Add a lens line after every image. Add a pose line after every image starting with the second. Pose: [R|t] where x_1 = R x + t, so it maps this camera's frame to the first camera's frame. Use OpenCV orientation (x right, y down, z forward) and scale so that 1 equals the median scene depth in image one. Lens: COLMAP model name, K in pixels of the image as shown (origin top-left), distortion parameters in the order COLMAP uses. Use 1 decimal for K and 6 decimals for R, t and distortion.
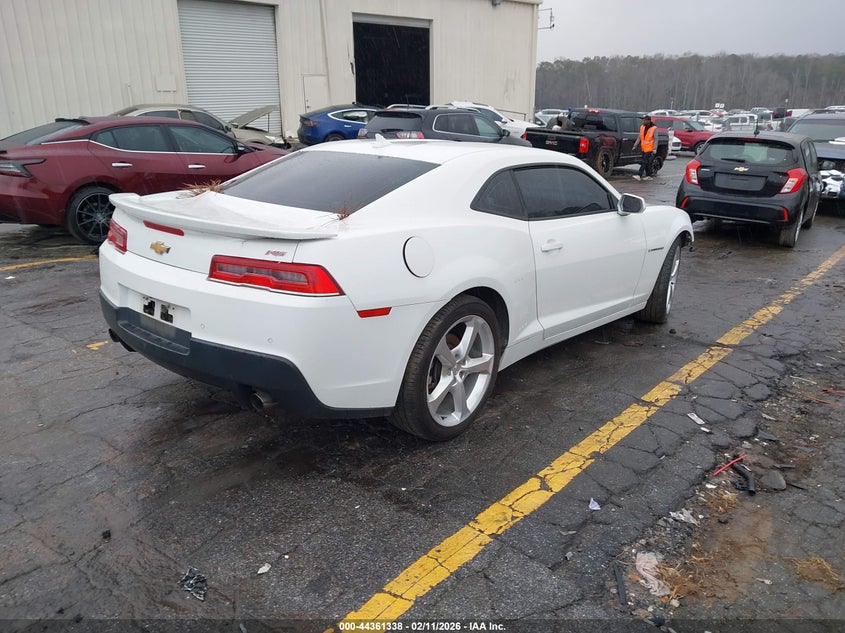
lens RADIAL K [[705.9, 0, 419.7], [0, 705.9, 312.9], [0, 0, 1]] dist [-0.002055, -0.011606]
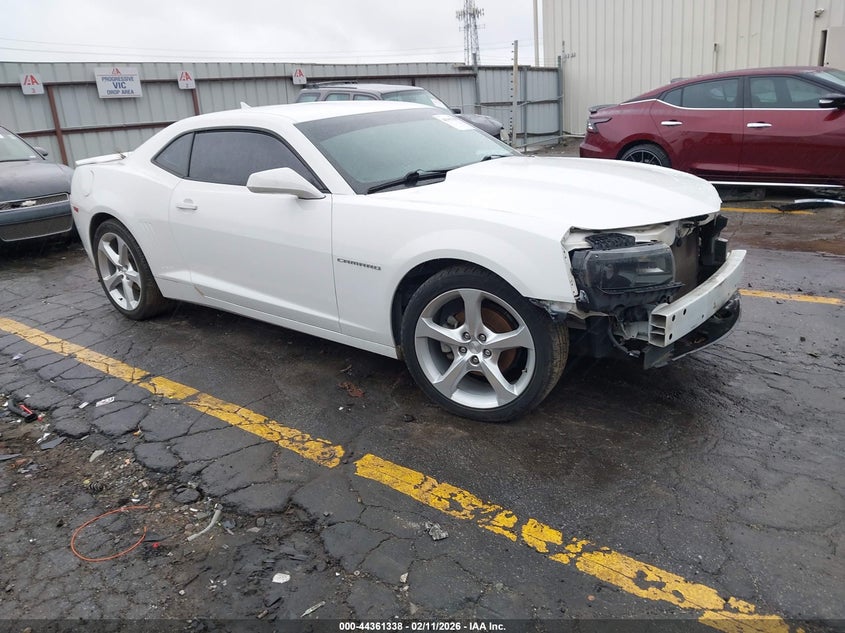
lens RADIAL K [[705.9, 0, 416.5], [0, 705.9, 318.2], [0, 0, 1]] dist [-0.002055, -0.011606]
pose [[-0.044658, 0.266871, -0.962697, 1.075429], [-0.197700, 0.942239, 0.270371, -0.252962], [0.979245, 0.202399, 0.010682, 1.178388]]
